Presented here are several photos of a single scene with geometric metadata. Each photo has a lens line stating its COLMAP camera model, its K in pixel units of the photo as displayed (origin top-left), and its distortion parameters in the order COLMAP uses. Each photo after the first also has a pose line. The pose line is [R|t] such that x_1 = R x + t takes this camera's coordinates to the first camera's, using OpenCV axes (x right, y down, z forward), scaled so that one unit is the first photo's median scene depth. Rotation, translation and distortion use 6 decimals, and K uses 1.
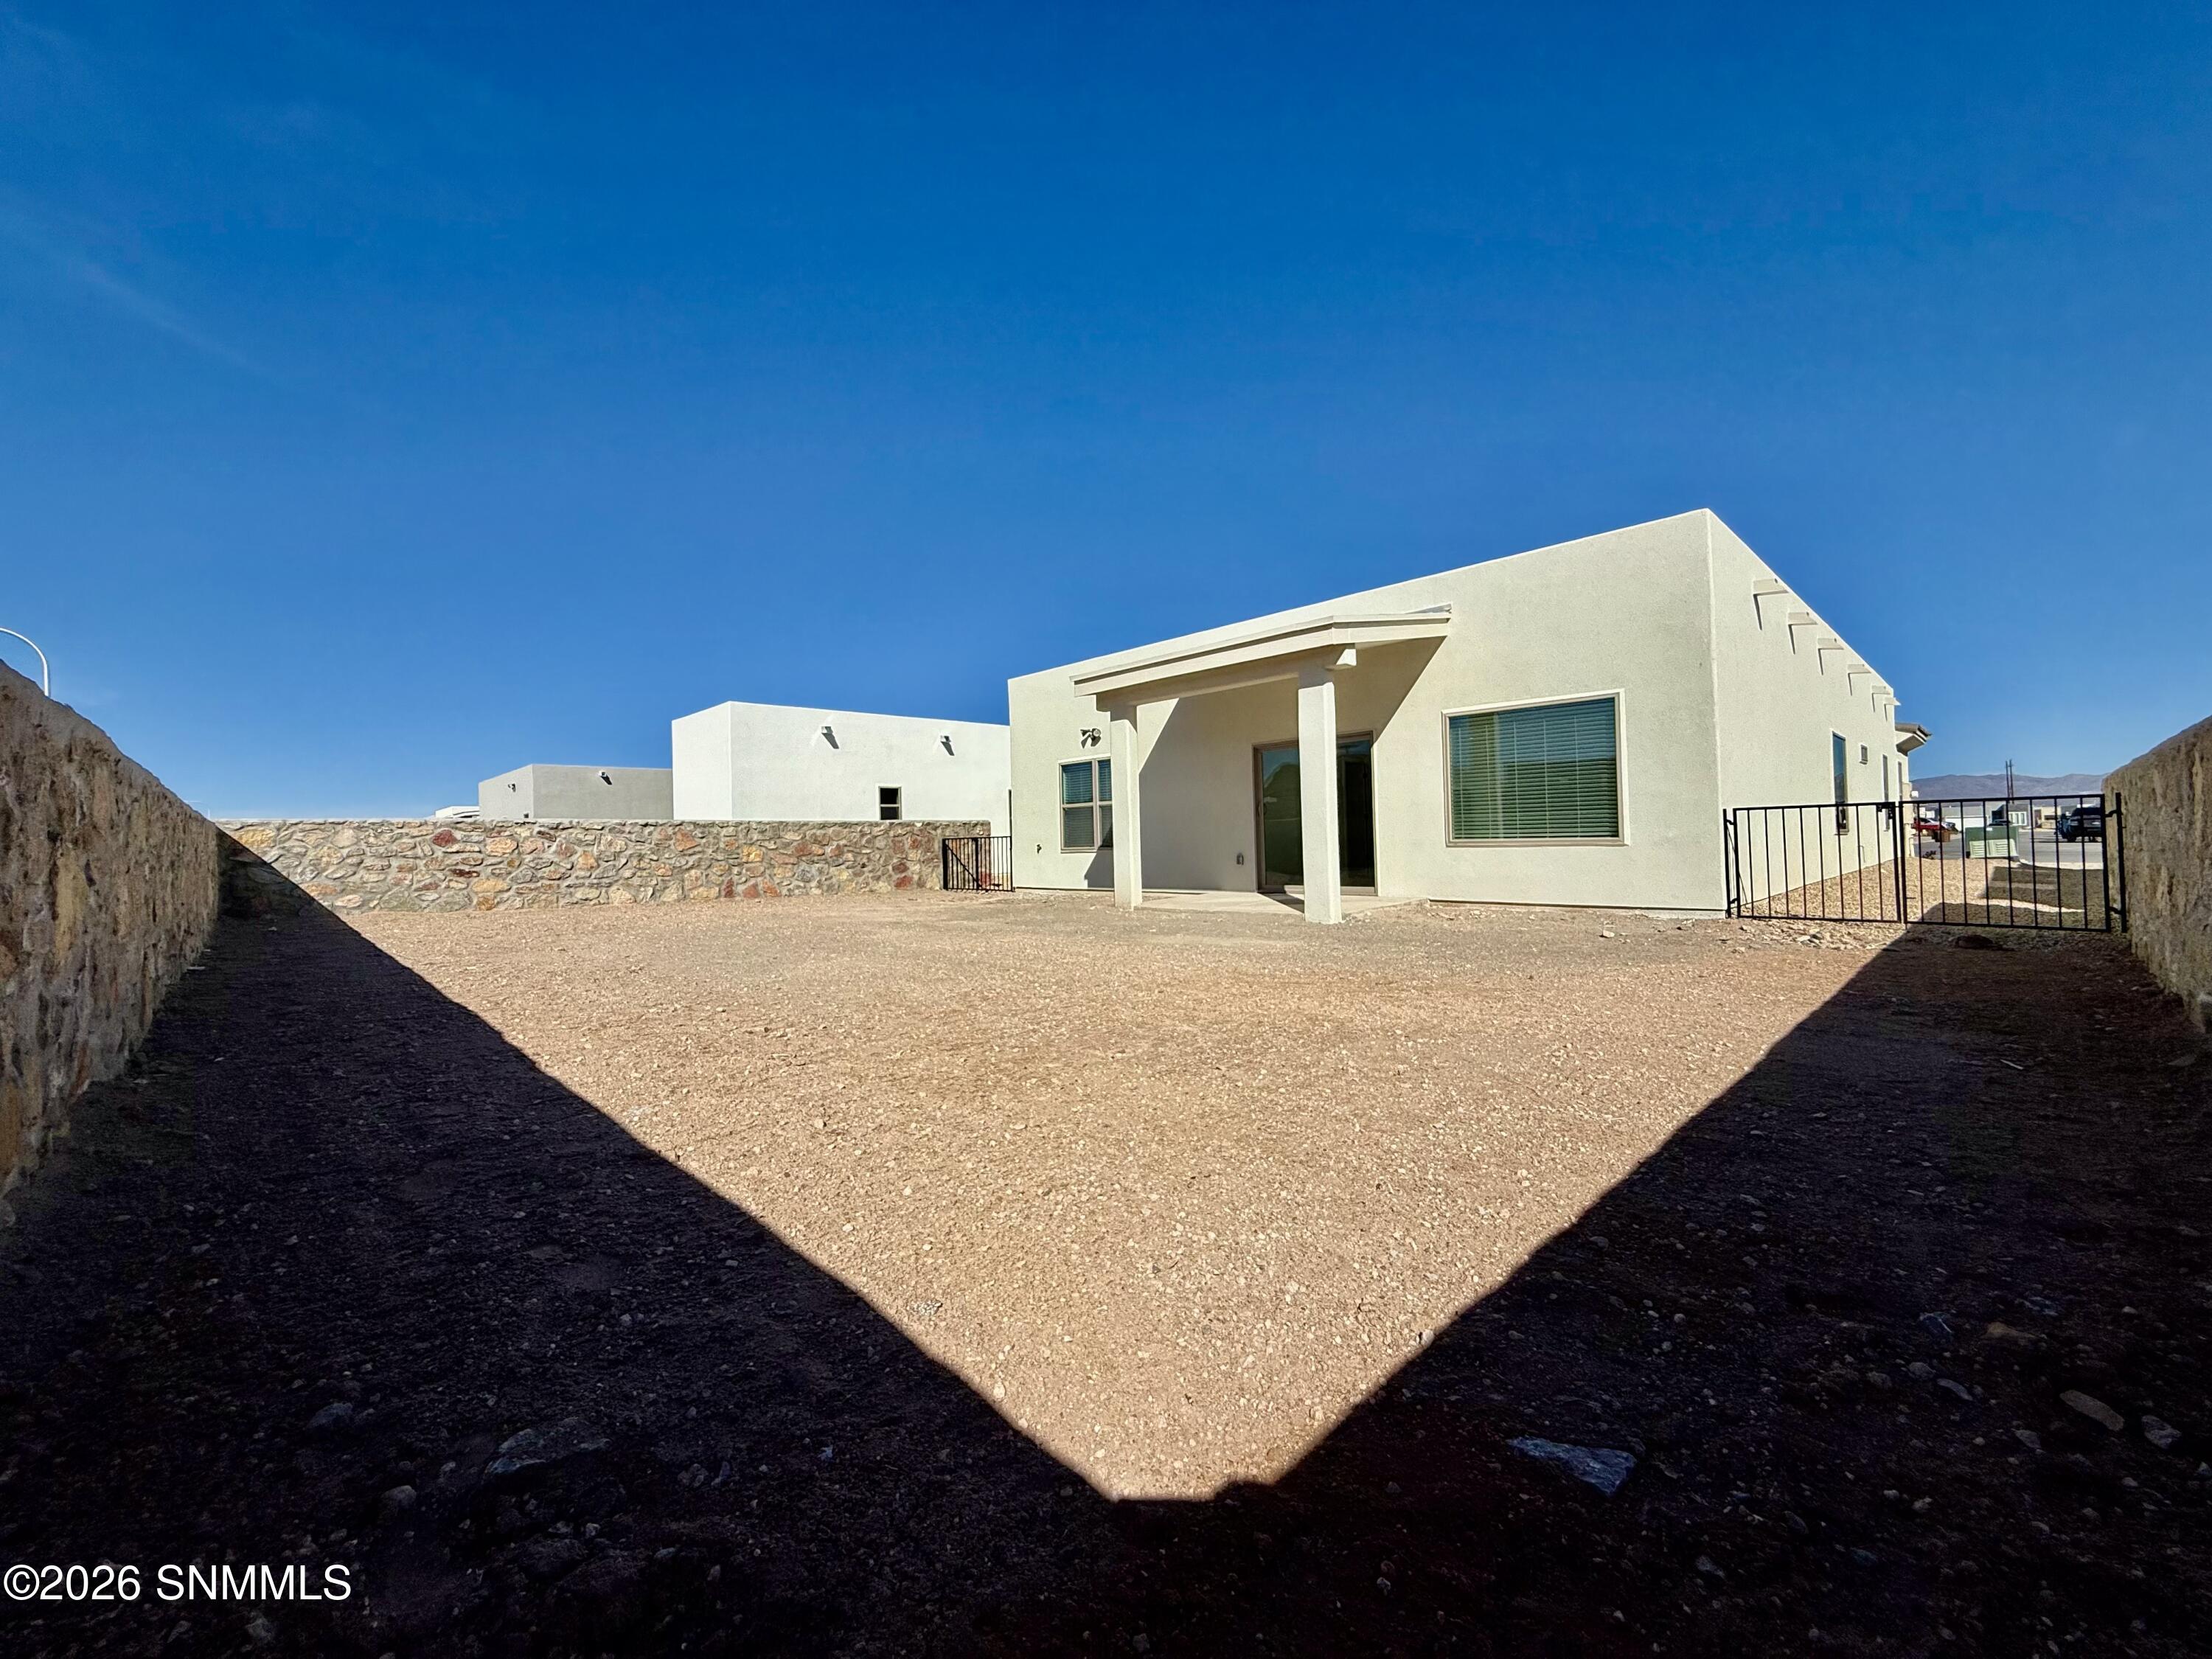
lens RADIAL K [[879.8, 0, 1106.0], [0, 879.8, 829.5], [0, 0, 1]] dist [-0.000528, -0.000112]
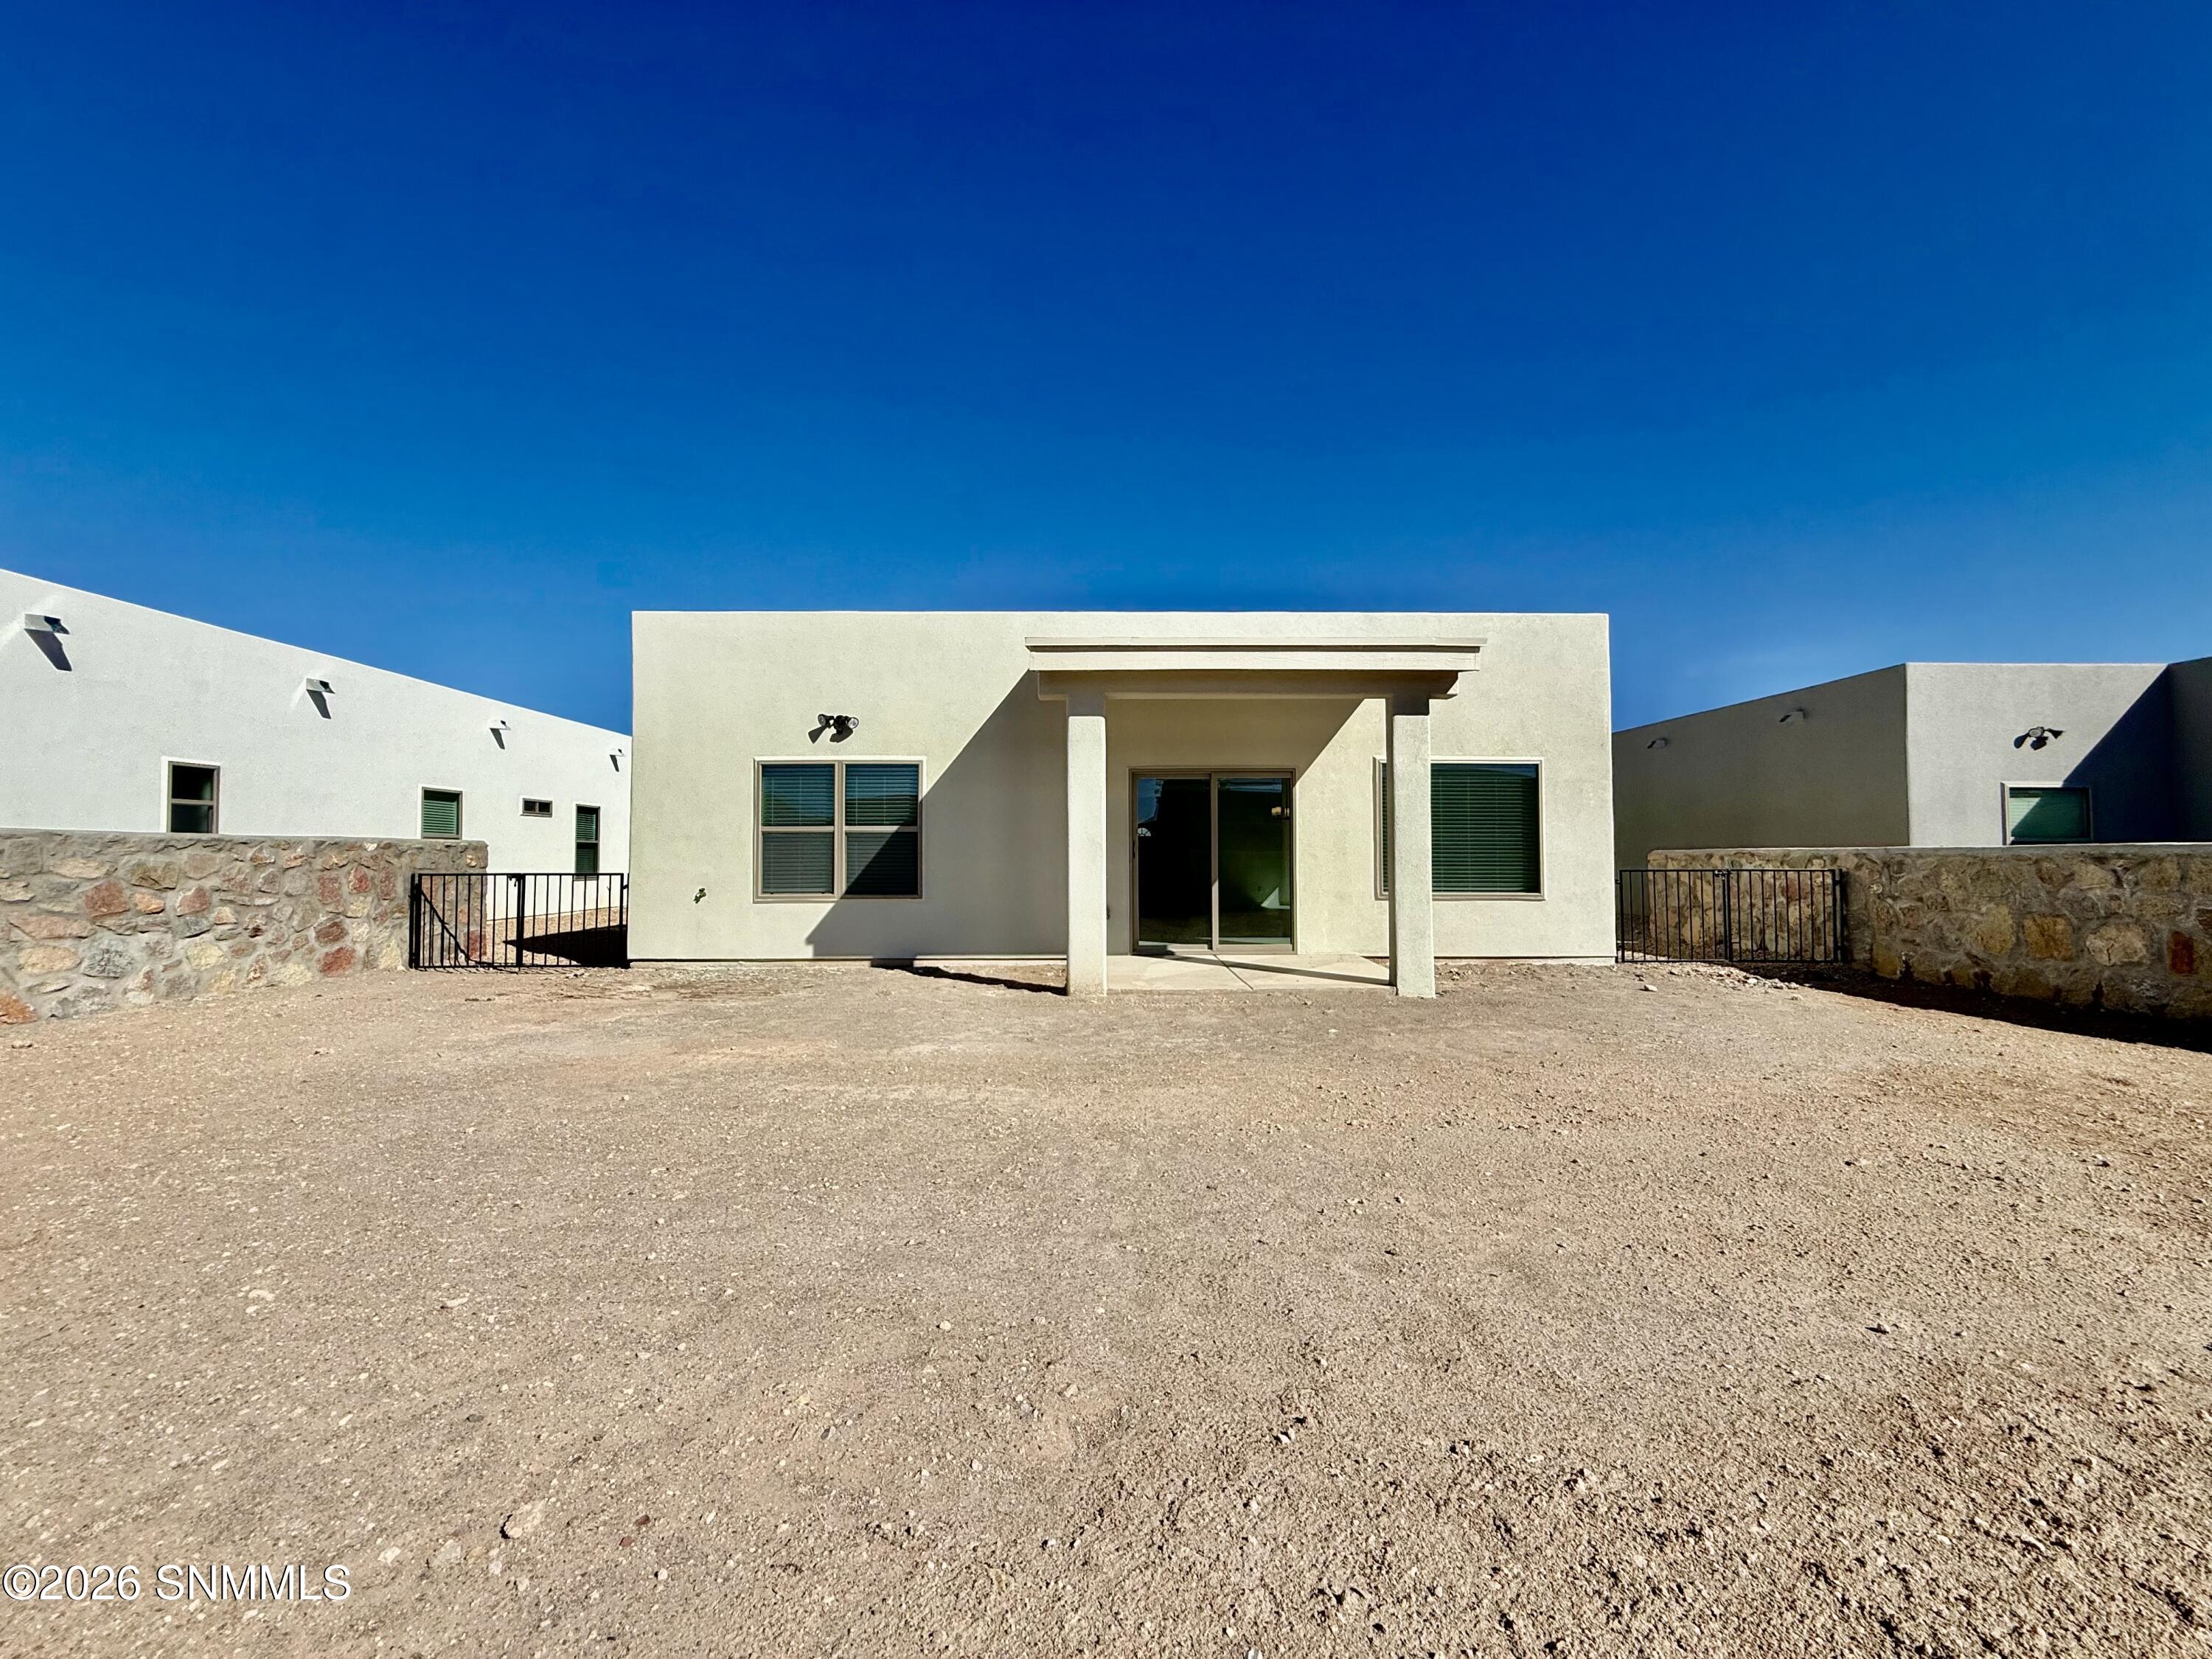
lens RADIAL K [[879.8, 0, 1106.0], [0, 879.8, 829.5], [0, 0, 1]] dist [-0.000528, -0.000112]
pose [[0.679999, 0.047664, 0.731662, -0.312410], [-0.026132, 0.998826, -0.040781, -0.006006], [-0.732747, 0.008611, 0.680447, 0.350304]]
